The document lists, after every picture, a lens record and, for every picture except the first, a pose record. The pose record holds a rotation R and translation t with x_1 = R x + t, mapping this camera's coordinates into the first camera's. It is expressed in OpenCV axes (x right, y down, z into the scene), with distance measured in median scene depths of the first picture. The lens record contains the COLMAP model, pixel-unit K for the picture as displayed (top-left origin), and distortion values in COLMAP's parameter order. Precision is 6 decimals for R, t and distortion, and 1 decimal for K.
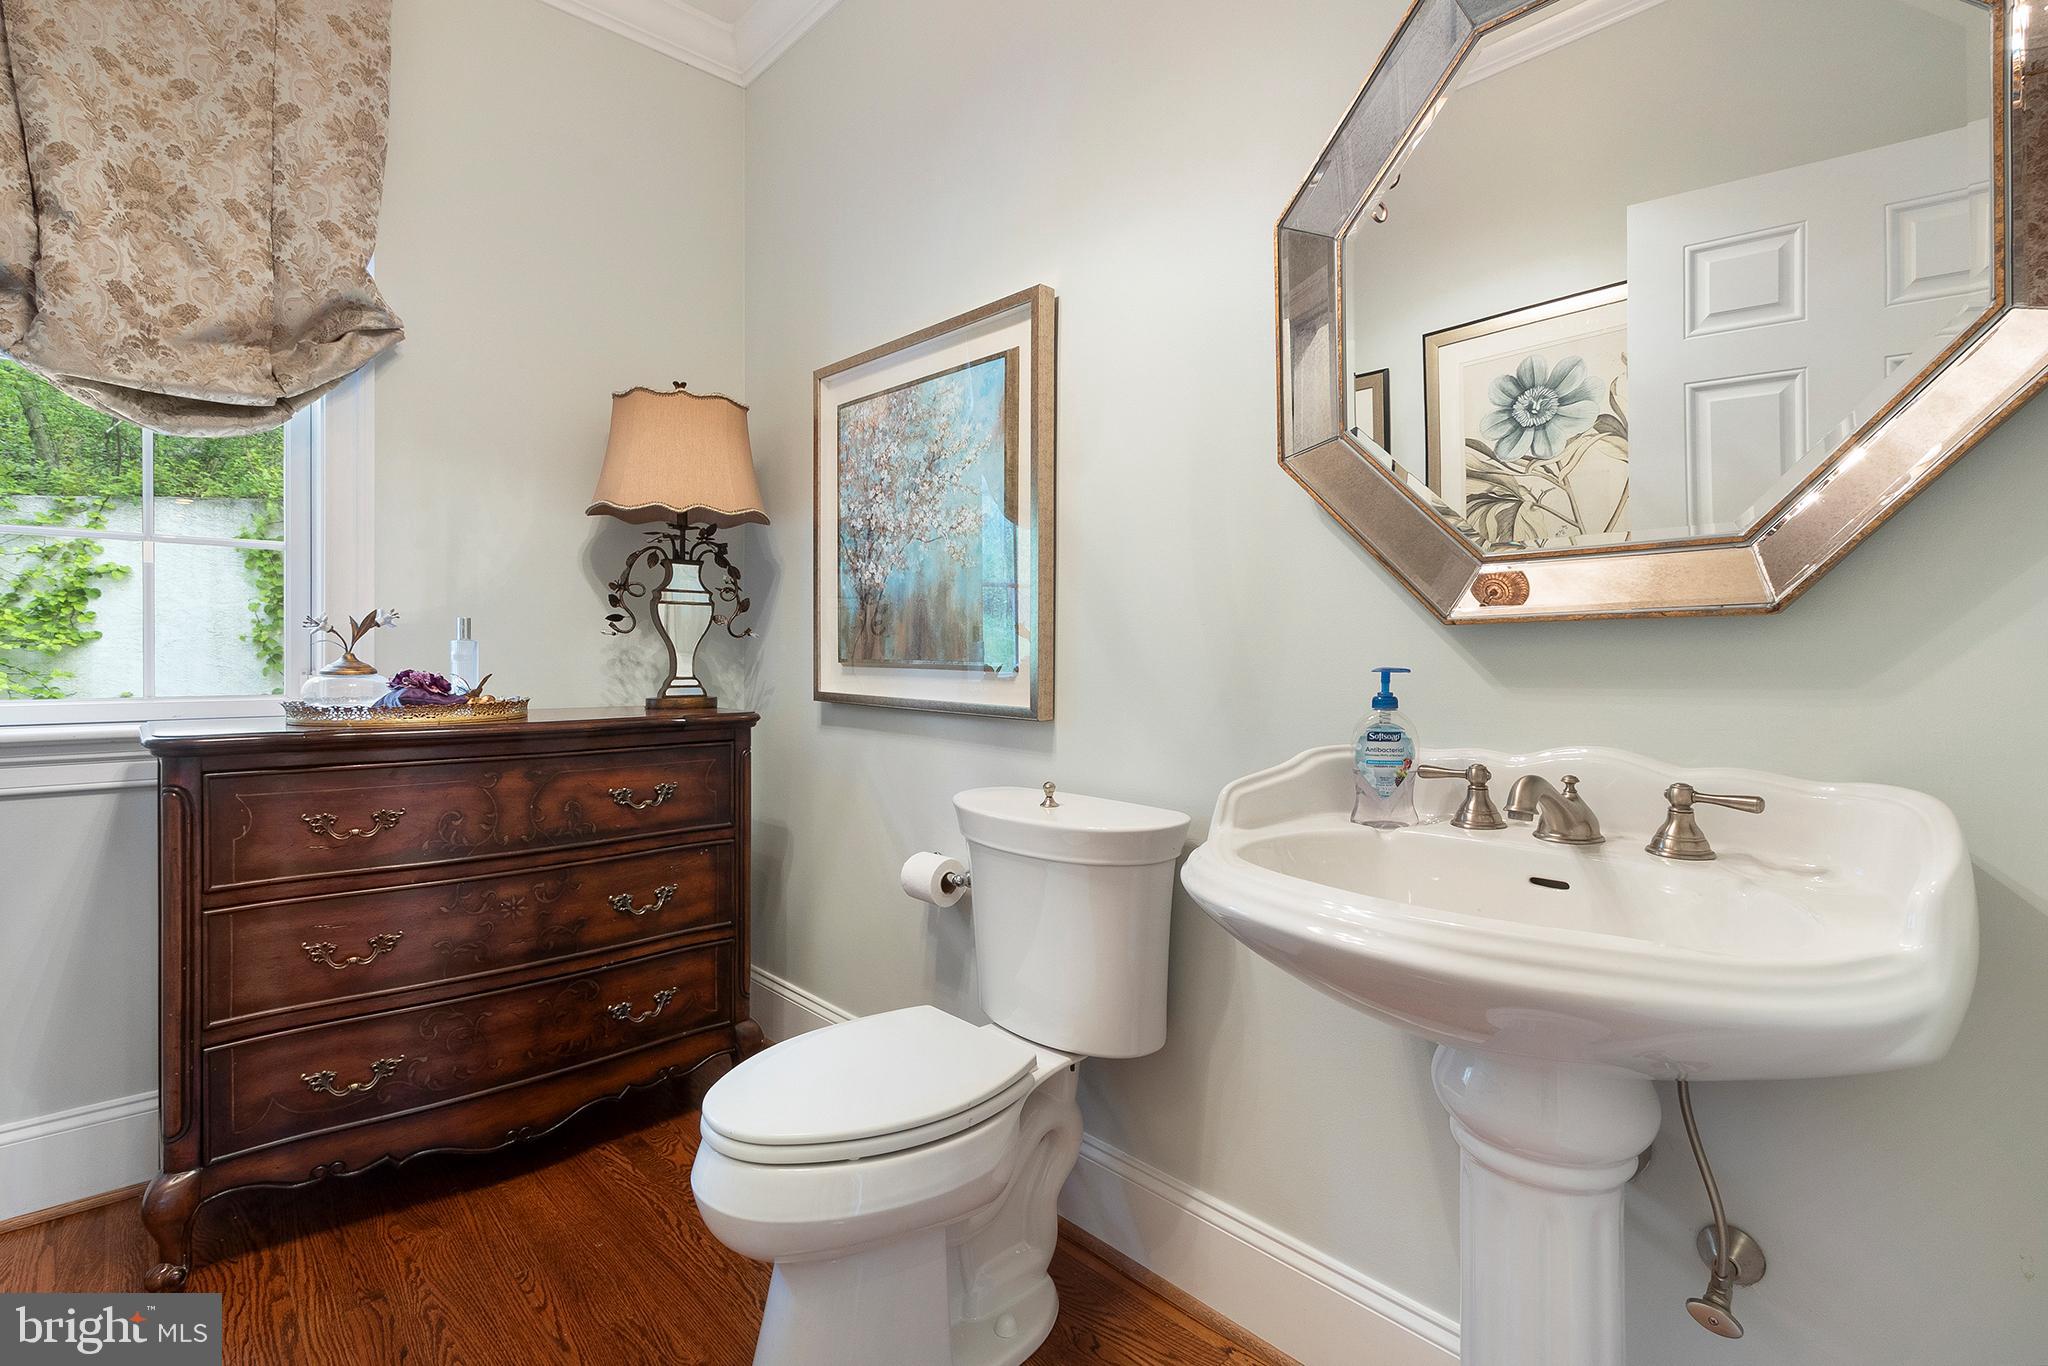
lens RADIAL K [[940.7, 0, 1025.3], [0, 940.7, 666.6], [0, 0, 1]] dist [-0.002811, -0.000381]
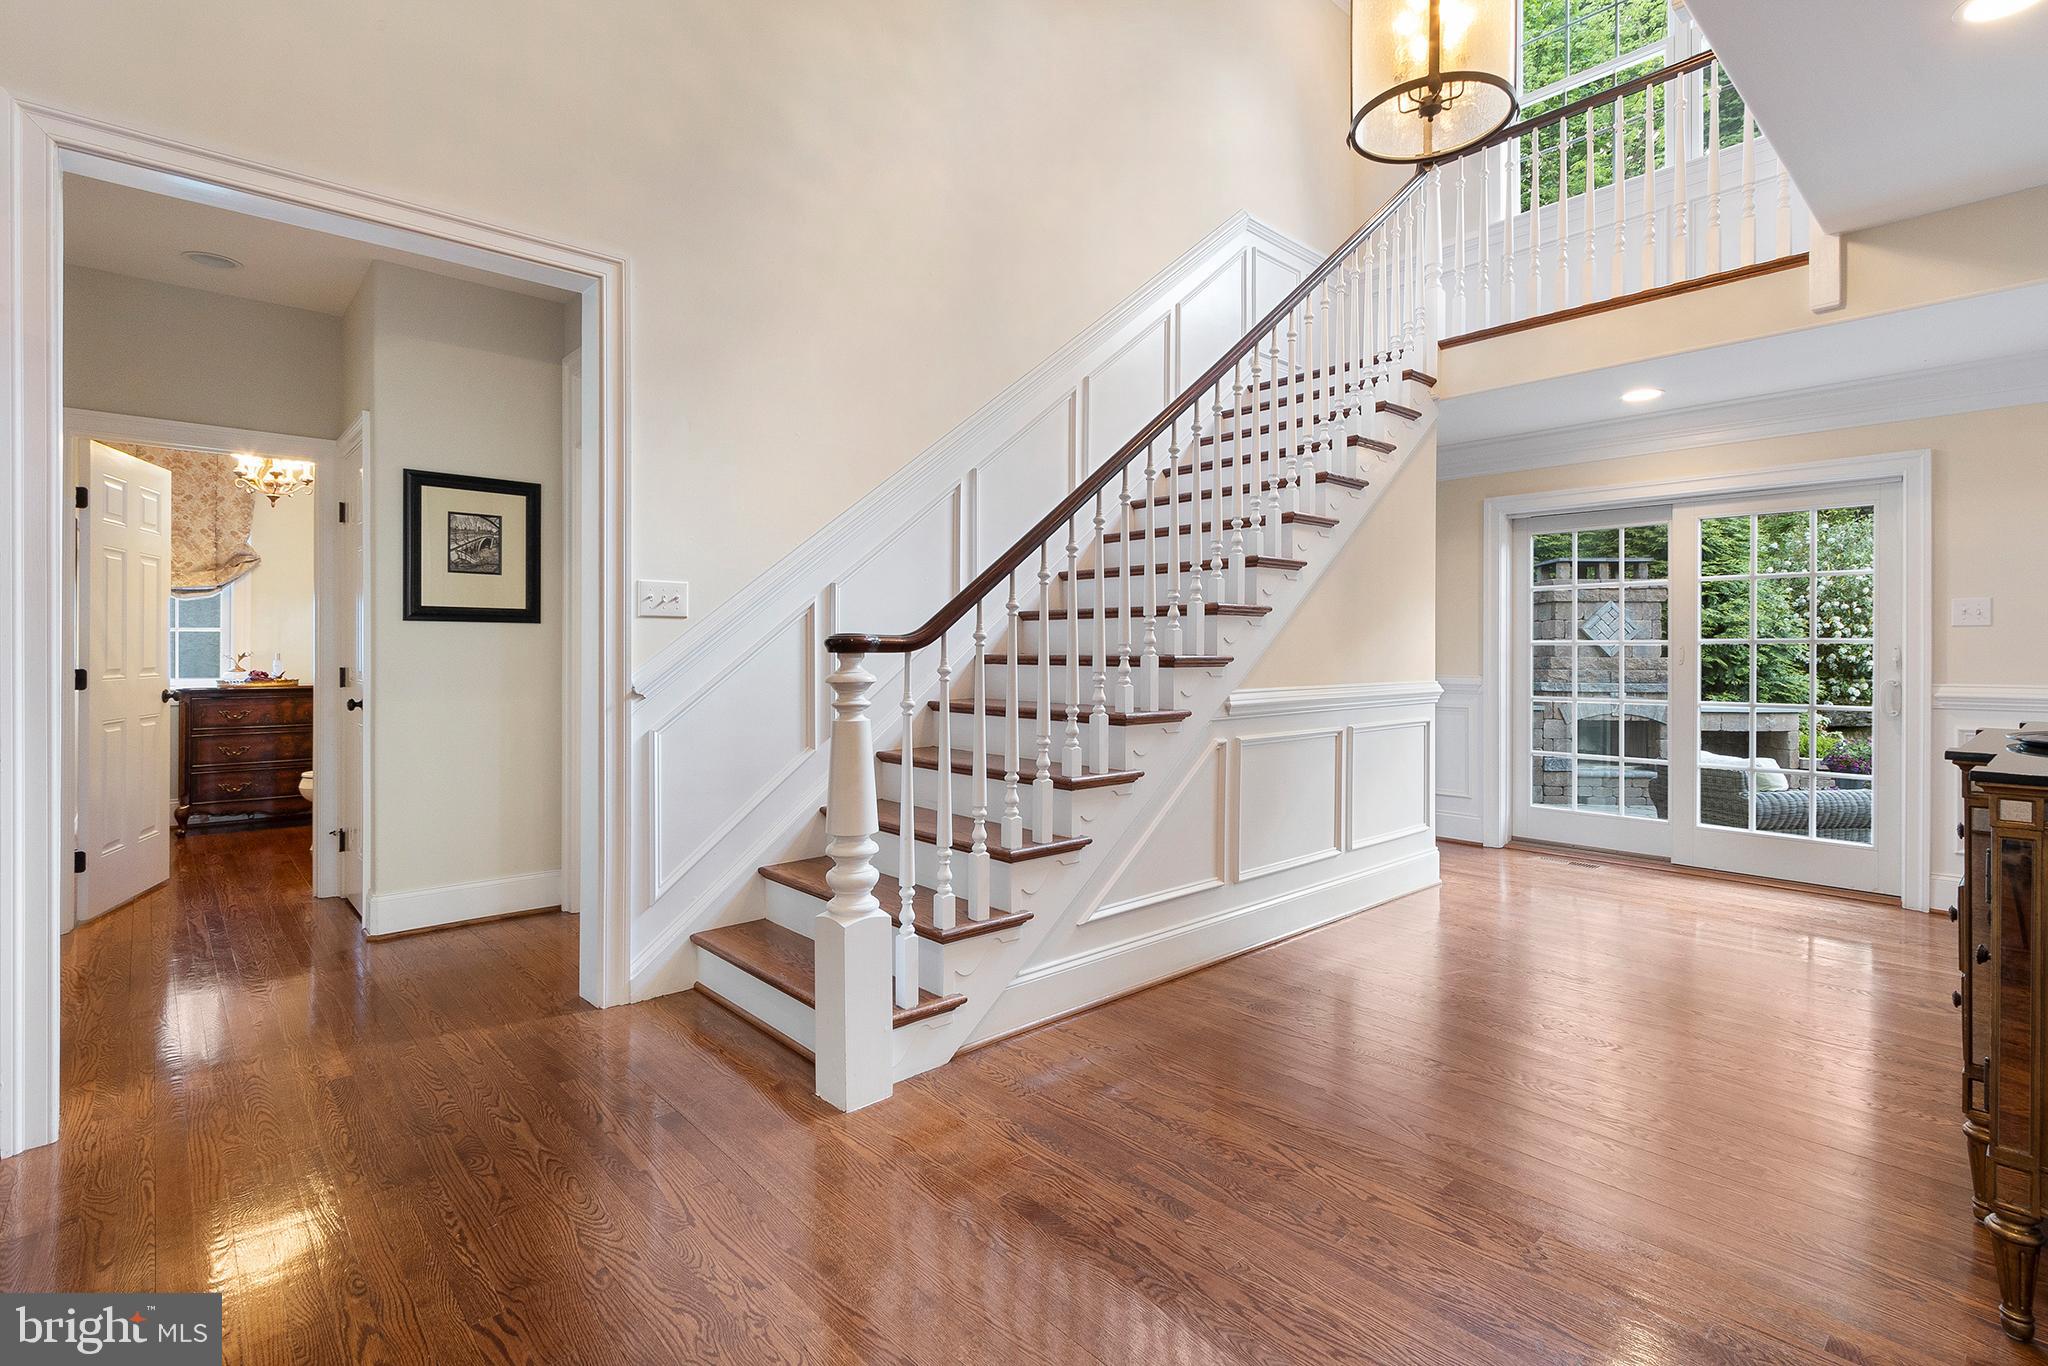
lens RADIAL K [[940.7, 0, 1054.9], [0, 940.7, 651.3], [0, 0, 1]] dist [-0.002811, -0.000381]
pose [[0.999985, 0.000814, 0.005442, 2.163422], [-0.000773, 0.999972, -0.007473, -0.040760], [-0.005448, 0.007469, 0.999957, -2.346968]]
